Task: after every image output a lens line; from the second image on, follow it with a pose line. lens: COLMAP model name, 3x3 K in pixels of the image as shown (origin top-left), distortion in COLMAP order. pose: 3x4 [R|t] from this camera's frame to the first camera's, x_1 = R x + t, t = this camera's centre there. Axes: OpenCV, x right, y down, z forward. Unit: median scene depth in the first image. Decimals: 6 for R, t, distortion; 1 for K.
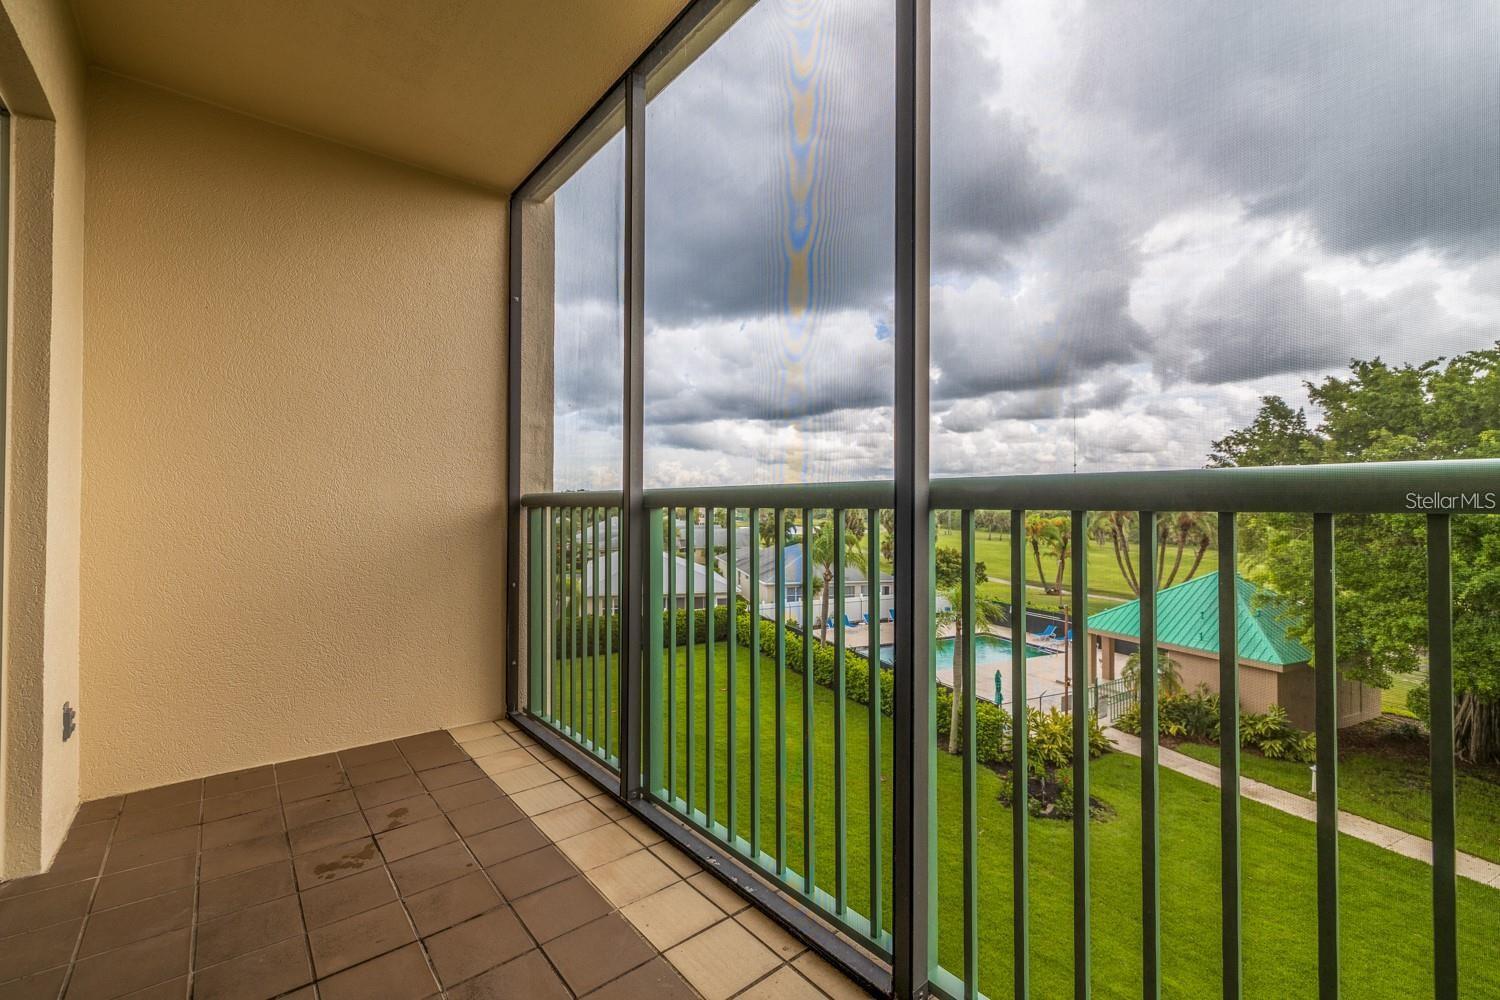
lens RADIAL K [[631.1, 0, 754.0], [0, 631.1, 496.4], [0, 0, 1]] dist [-0.000152, -0.000056]
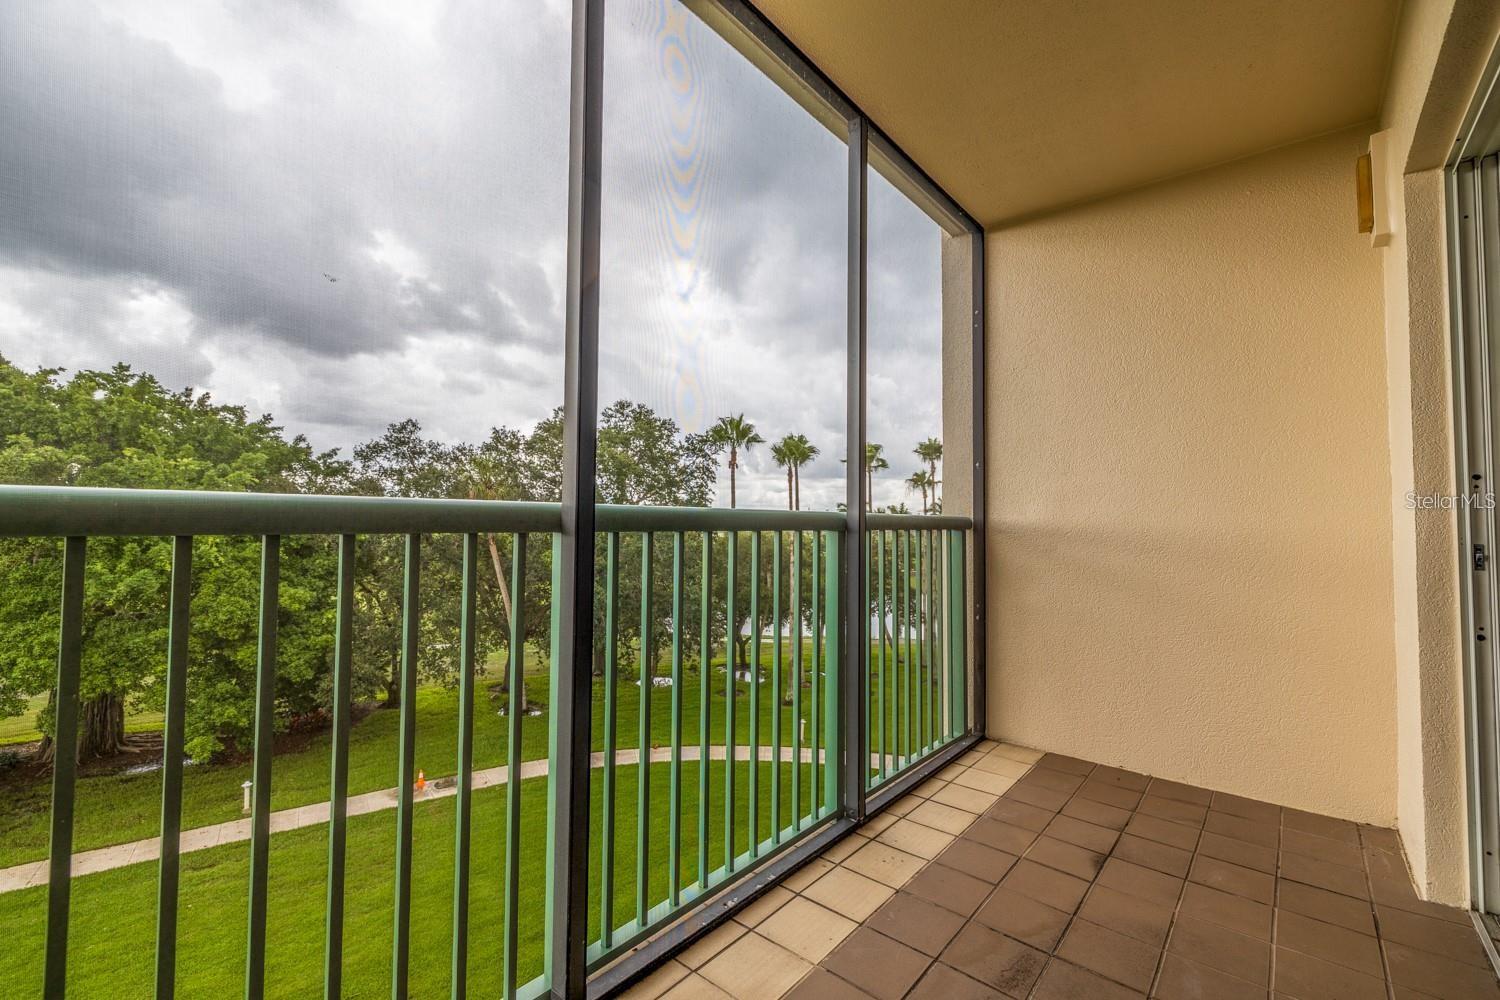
lens RADIAL K [[631.1, 0, 754.0], [0, 631.1, 496.4], [0, 0, 1]] dist [-0.000152, -0.000056]
pose [[-0.161743, 0.037292, 0.986128, -0.091102], [-0.021985, 0.998902, -0.041381, 0.000349], [-0.986588, -0.028373, -0.160746, 0.100285]]
